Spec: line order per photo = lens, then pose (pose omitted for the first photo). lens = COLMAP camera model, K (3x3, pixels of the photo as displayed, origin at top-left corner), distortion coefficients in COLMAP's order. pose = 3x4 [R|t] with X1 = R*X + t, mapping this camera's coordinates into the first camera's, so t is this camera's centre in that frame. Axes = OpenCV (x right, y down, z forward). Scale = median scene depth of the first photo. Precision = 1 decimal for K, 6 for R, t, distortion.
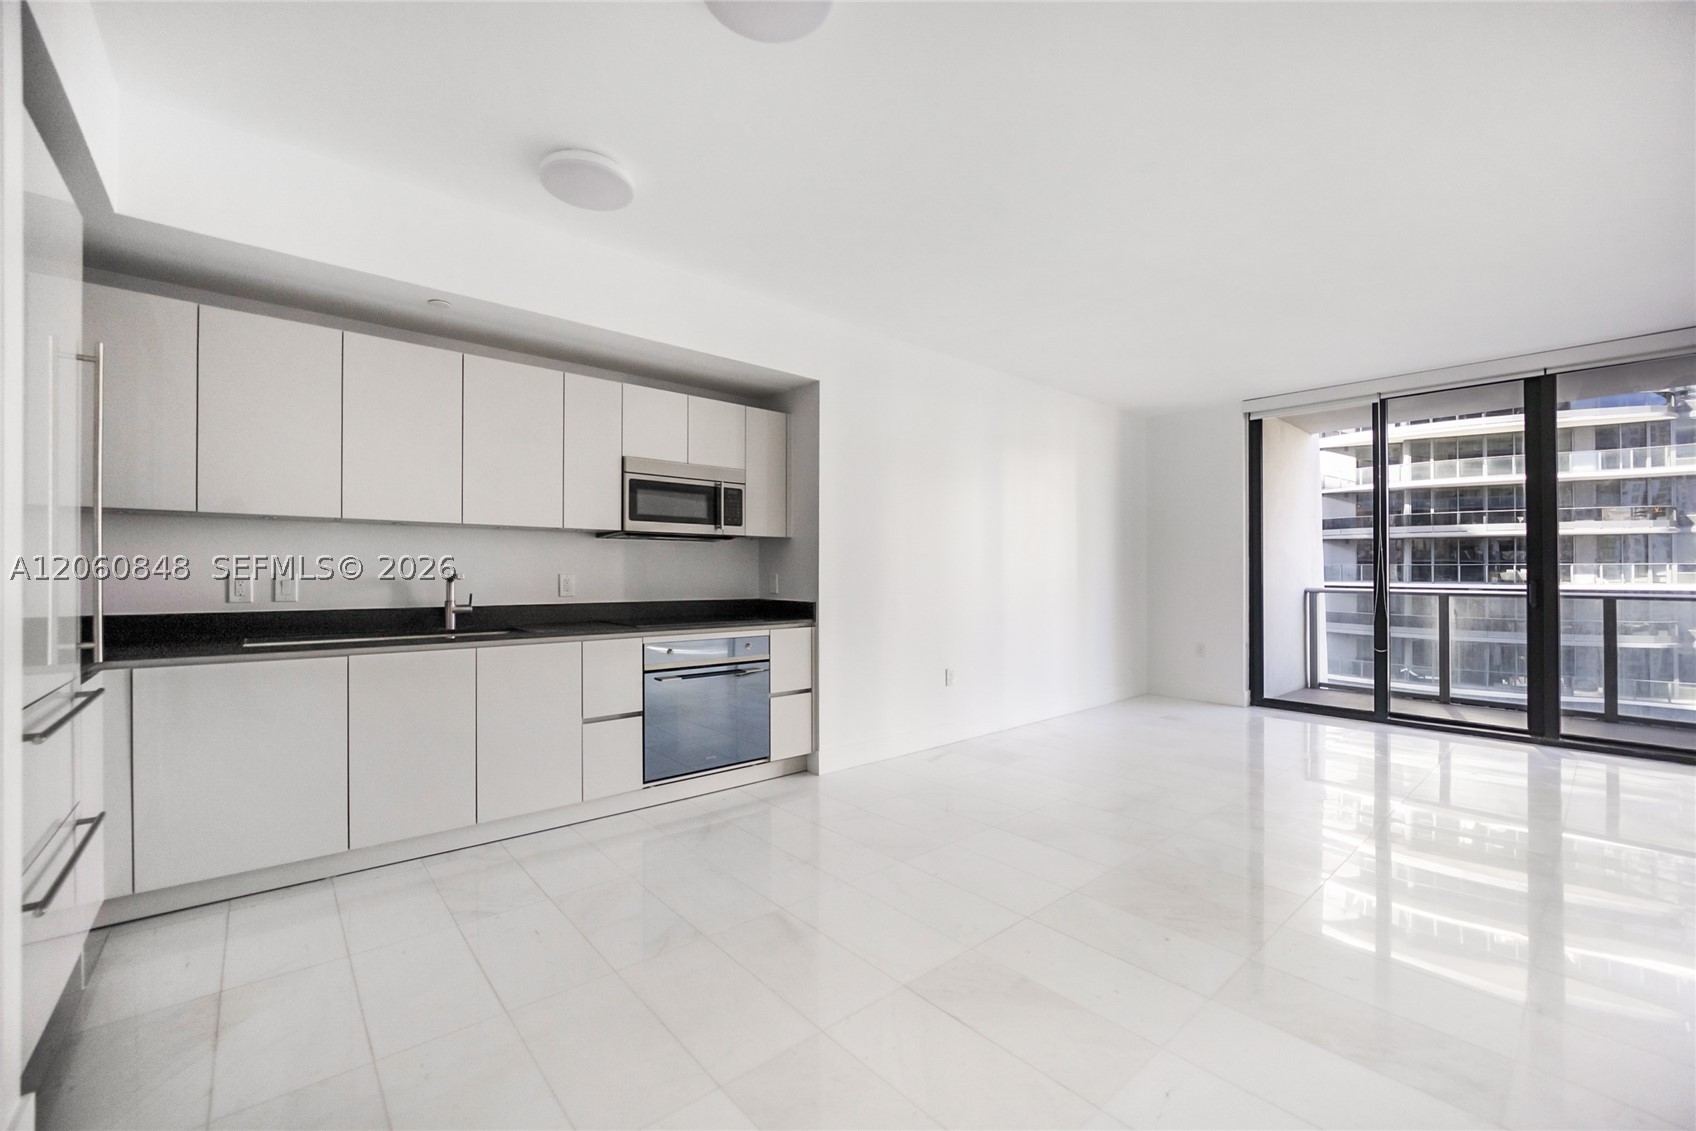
lens RADIAL K [[722.1, 0, 833.2], [0, 722.1, 570.5], [0, 0, 1]] dist [-0.012359, -0.000699]
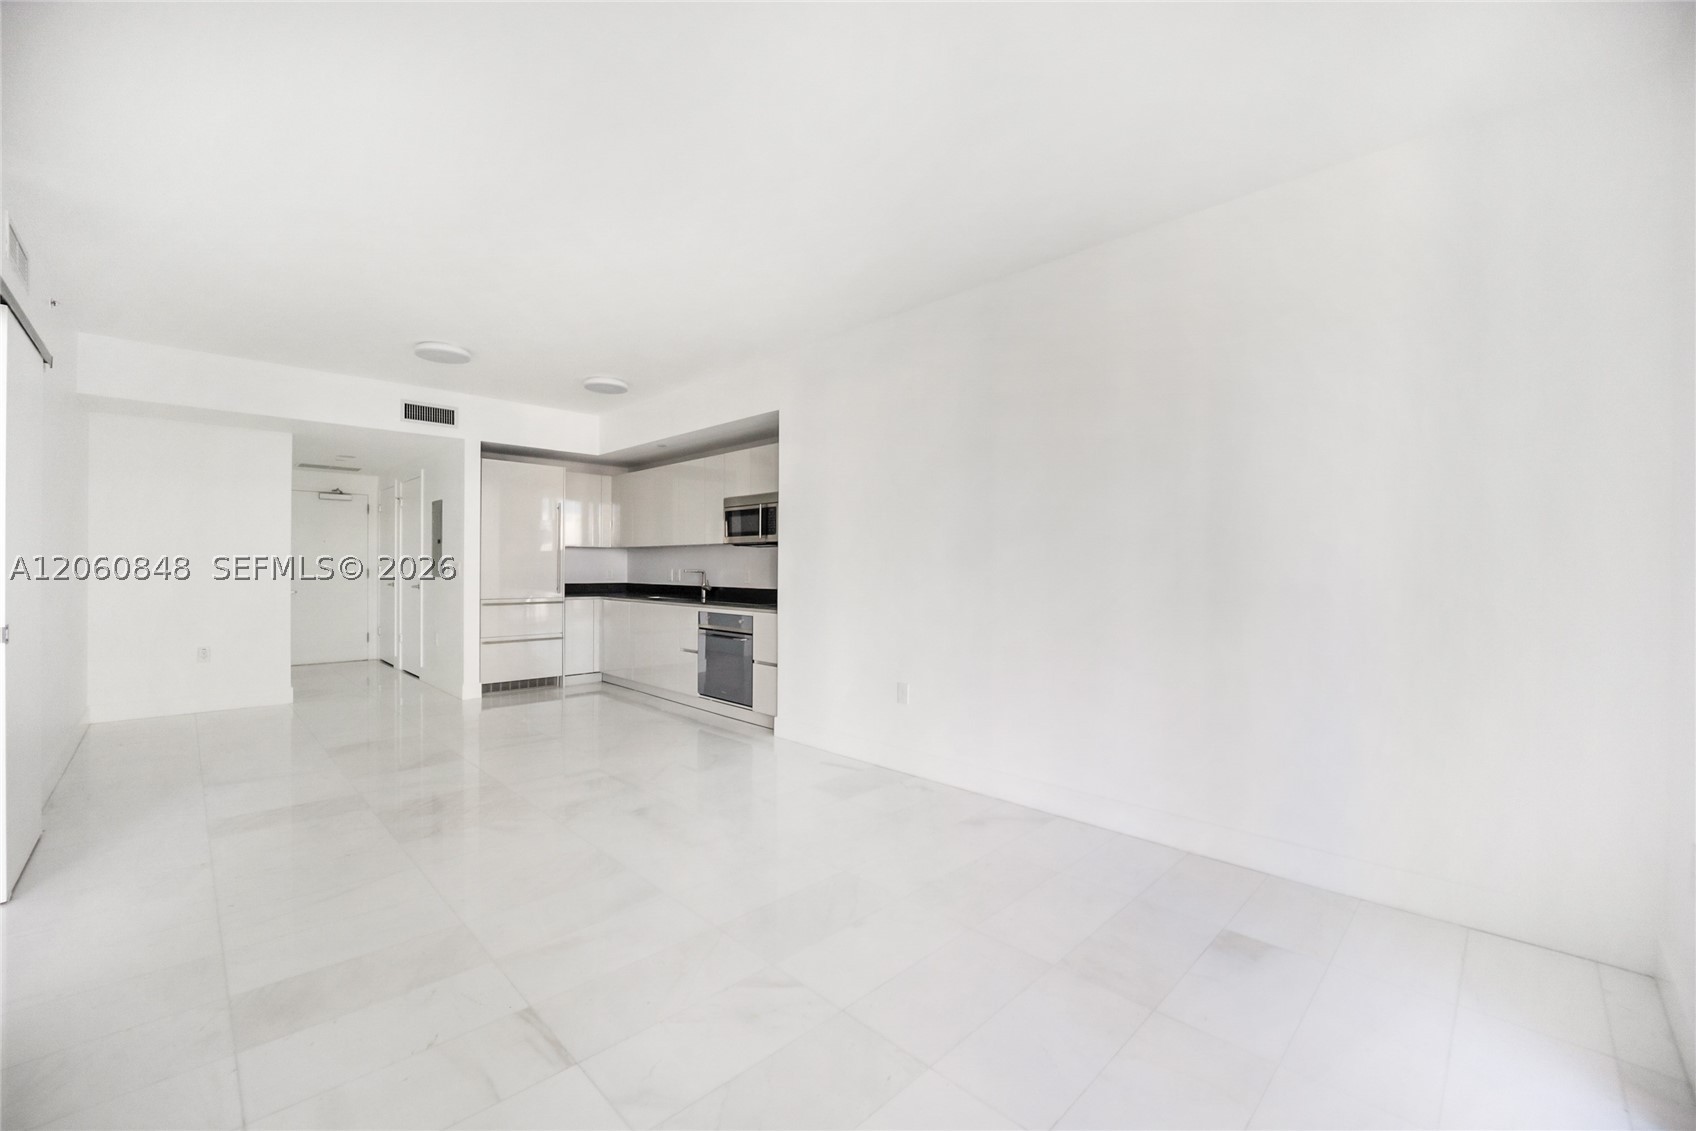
lens RADIAL K [[722.1, 0, 854.7], [0, 722.1, 571.7], [0, 0, 1]] dist [-0.012359, -0.000699]
pose [[0.069685, -0.004652, -0.997558, 1.341089], [-0.004939, 0.999975, -0.005008, 0.015154], [0.997557, 0.005276, 0.069660, 1.167327]]
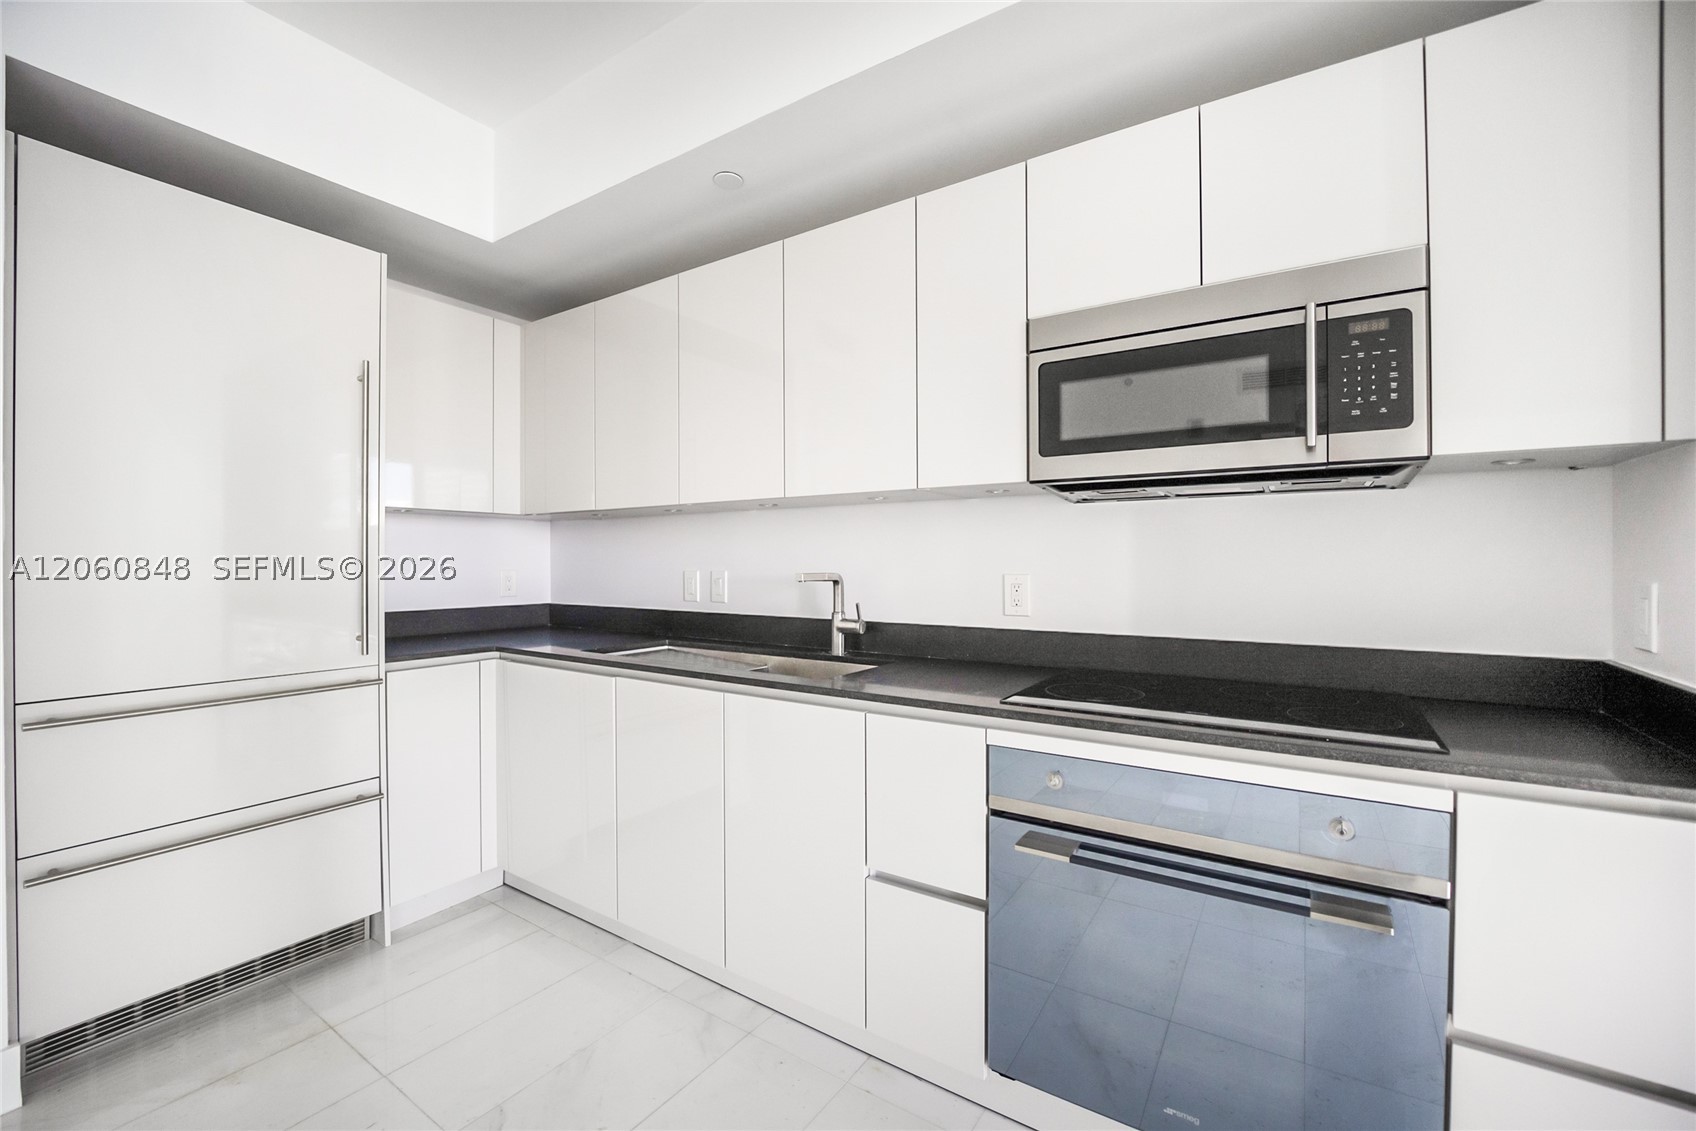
lens RADIAL K [[722.1, 0, 854.2], [0, 722.1, 549.6], [0, 0, 1]] dist [-0.012359, -0.000699]
pose [[0.275046, -0.018251, -0.961258, 0.113952], [0.002790, 0.999831, -0.018185, -0.004169], [0.961427, 0.002320, 0.275050, 0.760195]]
